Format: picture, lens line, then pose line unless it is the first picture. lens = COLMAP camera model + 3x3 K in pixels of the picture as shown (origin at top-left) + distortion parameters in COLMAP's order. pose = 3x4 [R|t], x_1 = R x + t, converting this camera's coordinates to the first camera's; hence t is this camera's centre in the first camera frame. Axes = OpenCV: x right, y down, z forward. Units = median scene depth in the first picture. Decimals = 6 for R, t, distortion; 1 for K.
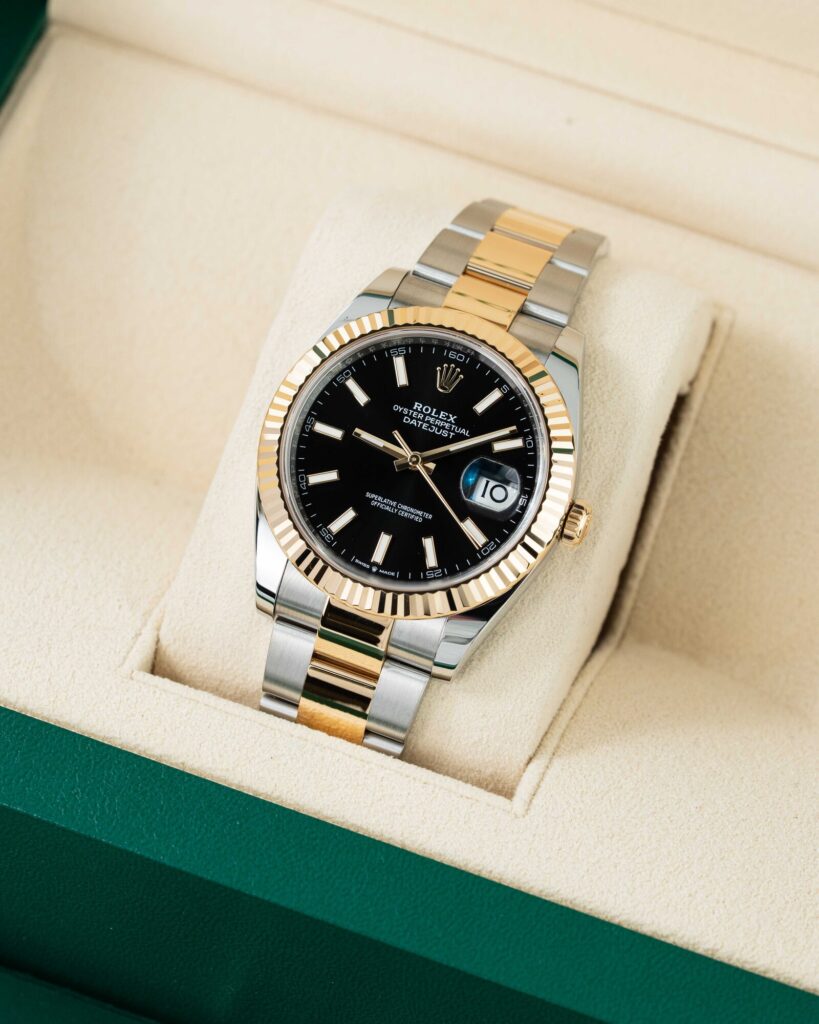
lens RADIAL K [[4933.1, 0, 409.2], [0, 4933.1, 510.8], [0, 0, 1]] dist [0.005461, 0.000000]
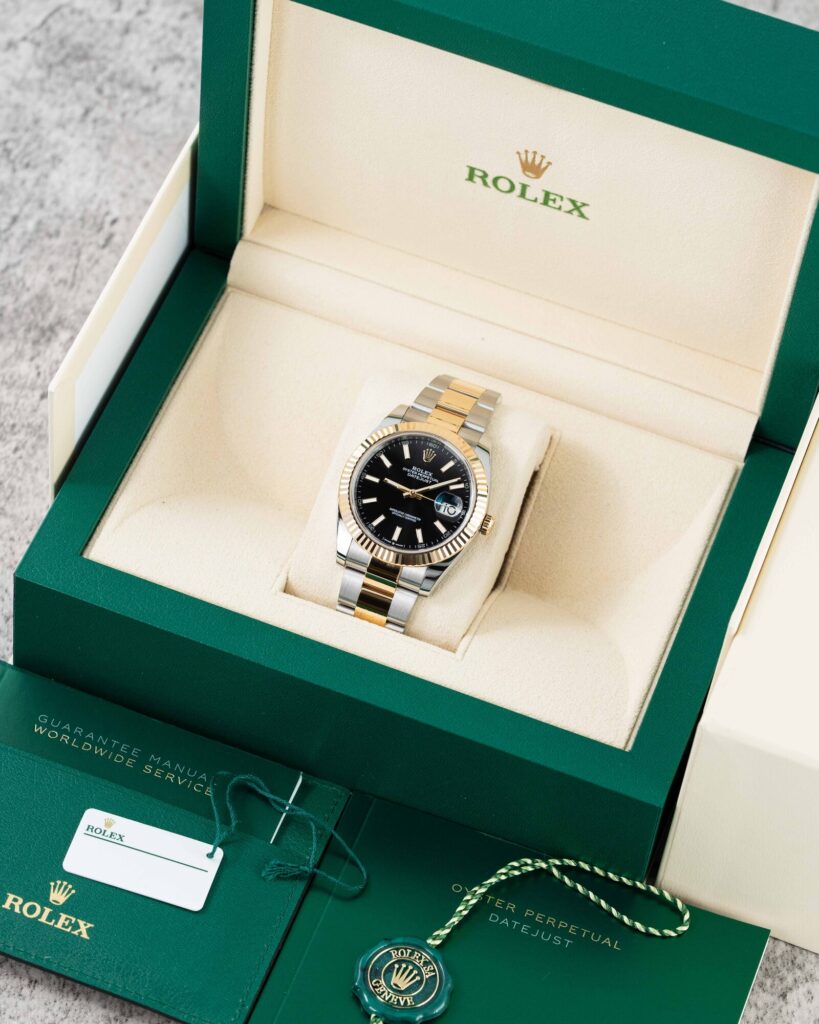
lens RADIAL K [[4933.1, 0, 409.9], [0, 4933.1, 512.8], [0, 0, 1]] dist [0.005461, 0.000000]
pose [[0.998669, 0.020188, 0.047463, -0.100516], [-0.017453, 0.998203, -0.057330, 0.119703], [-0.048535, 0.056425, 0.997226, -1.120351]]
